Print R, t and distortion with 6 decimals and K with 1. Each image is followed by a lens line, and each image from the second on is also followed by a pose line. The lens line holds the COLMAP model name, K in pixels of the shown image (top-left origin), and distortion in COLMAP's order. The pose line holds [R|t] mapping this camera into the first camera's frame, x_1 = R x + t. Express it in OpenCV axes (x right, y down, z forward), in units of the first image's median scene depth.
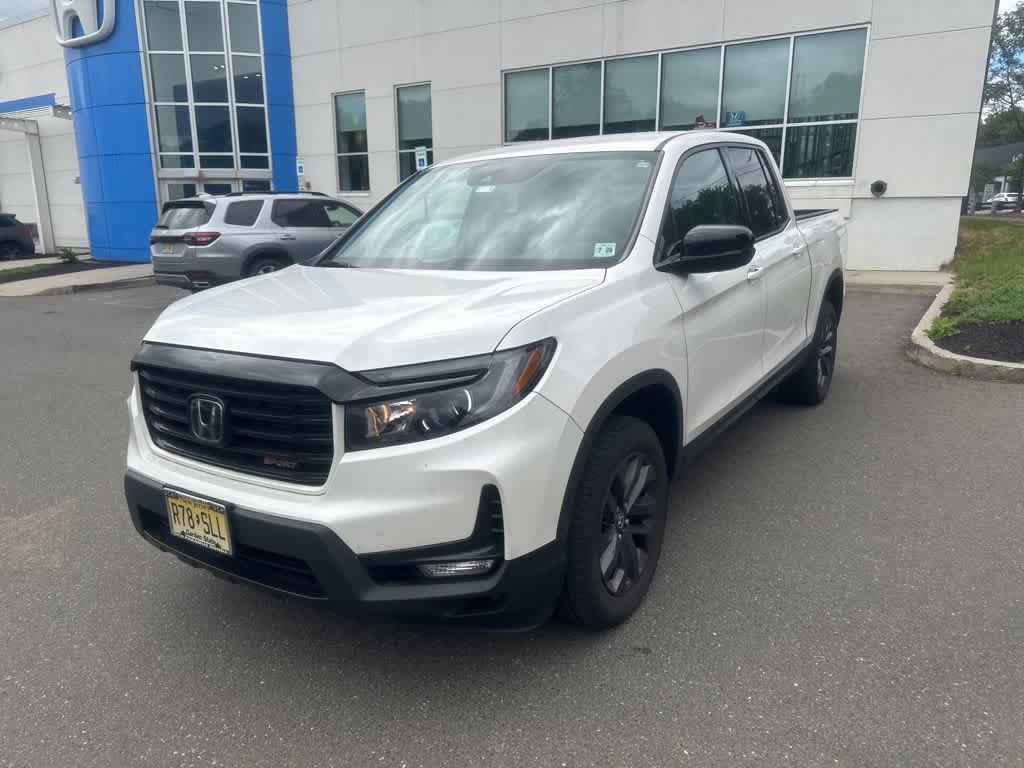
lens RADIAL K [[728.5, 0, 515.4], [0, 728.5, 391.2], [0, 0, 1]] dist [0.054942, -0.055574]
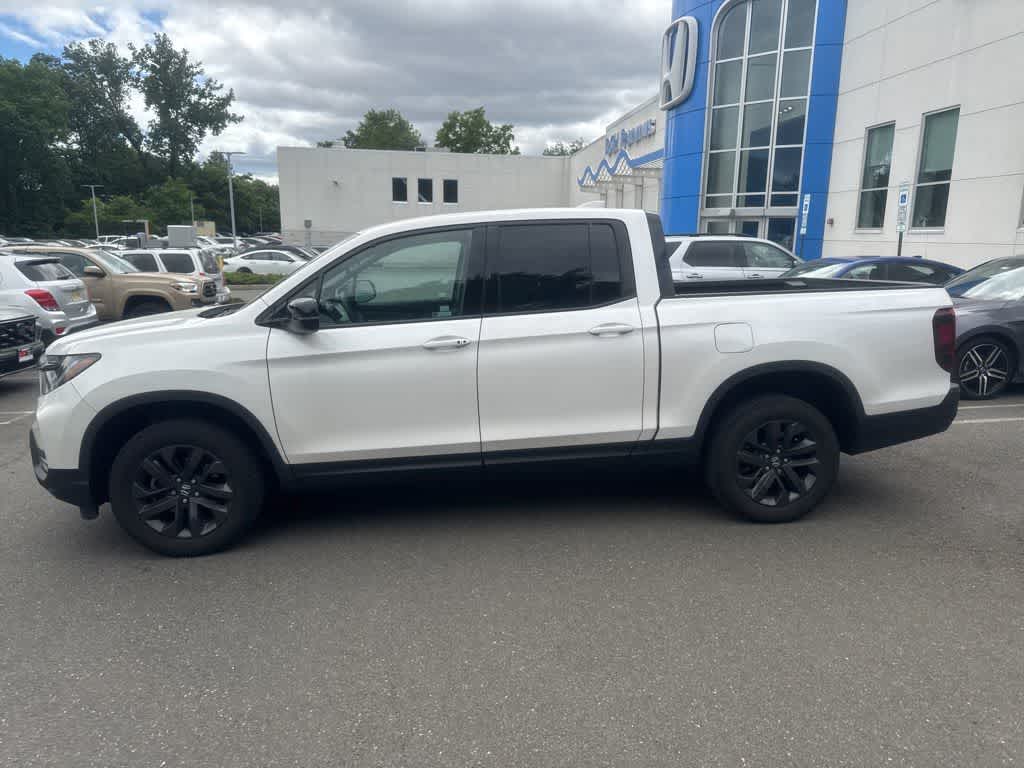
lens RADIAL K [[728.5, 0, 516.1], [0, 728.5, 384.8], [0, 0, 1]] dist [0.054942, -0.055574]
pose [[0.636589, 0.168980, -0.752463, 0.374808], [-0.201127, 0.978311, 0.049544, -0.053832], [0.744515, 0.119802, 0.656769, 0.114804]]
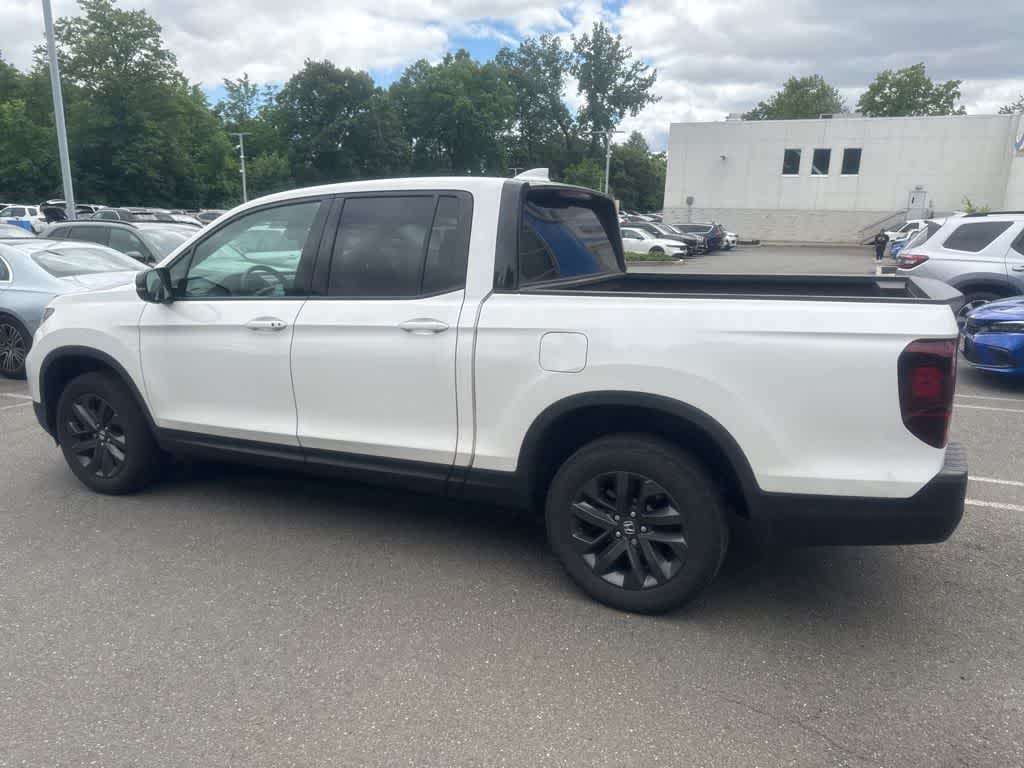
lens RADIAL K [[728.5, 0, 516.1], [0, 728.5, 387.8], [0, 0, 1]] dist [0.054942, -0.055574]
pose [[0.141283, 0.248156, -0.958362, 0.423425], [-0.255180, 0.944488, 0.206944, -0.116380], [0.956516, 0.215317, 0.196764, 0.354088]]
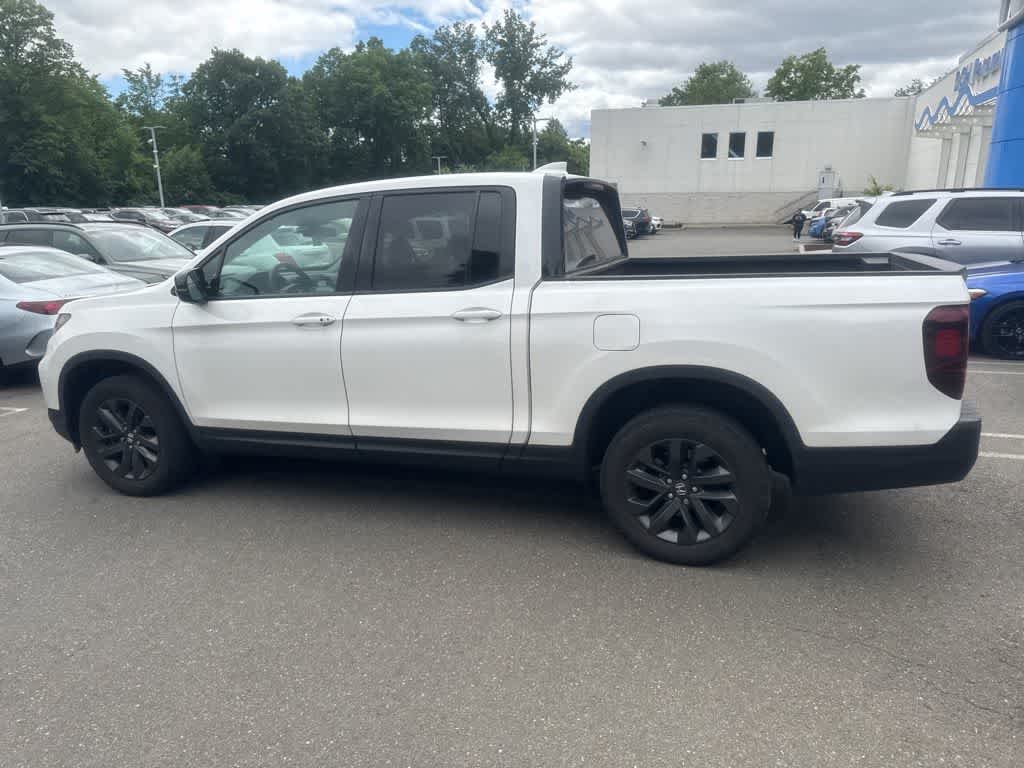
lens RADIAL K [[728.5, 0, 515.6], [0, 728.5, 389.0], [0, 0, 1]] dist [0.054942, -0.055574]
pose [[0.245898, 0.253606, -0.935531, 0.434767], [-0.226265, 0.953519, 0.199011, -0.105523], [0.942517, 0.162742, 0.291851, 0.302339]]
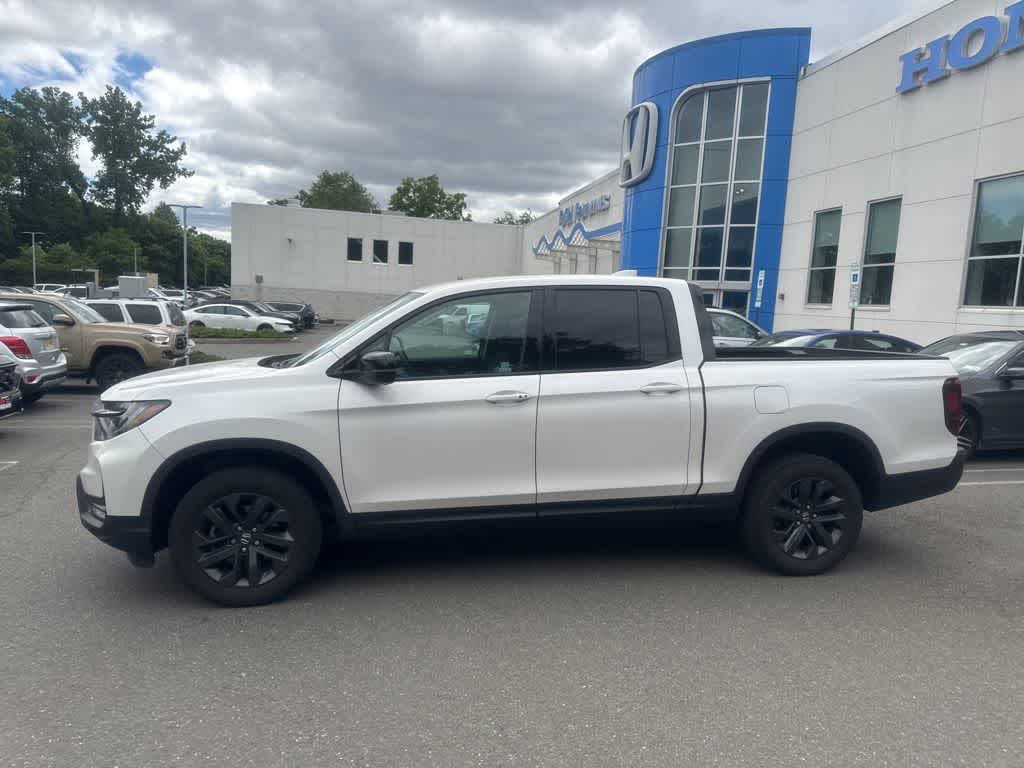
lens RADIAL K [[728.5, 0, 519.3], [0, 728.5, 388.1], [0, 0, 1]] dist [0.054942, -0.055574]
pose [[0.694882, 0.124420, -0.708279, 0.350353], [-0.222306, 0.973842, -0.047031, -0.038654], [0.683900, 0.190136, 0.704364, 0.064409]]
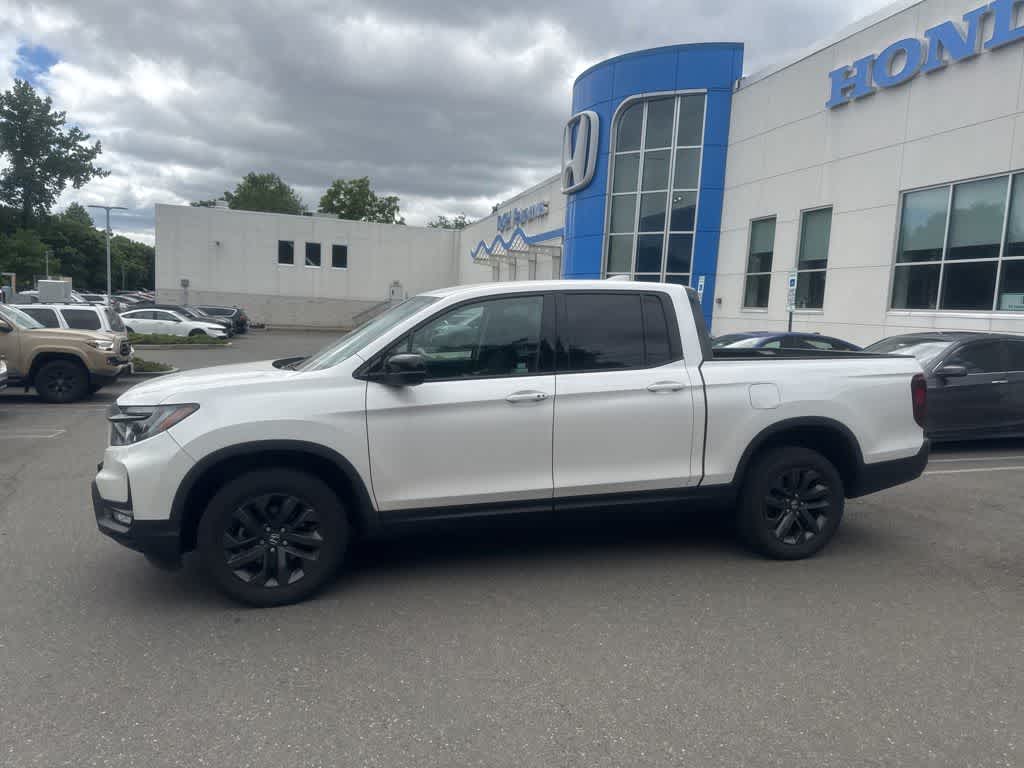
lens RADIAL K [[728.5, 0, 517.0], [0, 728.5, 389.7], [0, 0, 1]] dist [0.054942, -0.055574]
pose [[0.758115, 0.112825, -0.642287, 0.330157], [-0.204733, 0.976300, -0.070156, -0.026493], [0.619150, 0.184683, 0.763247, 0.025505]]
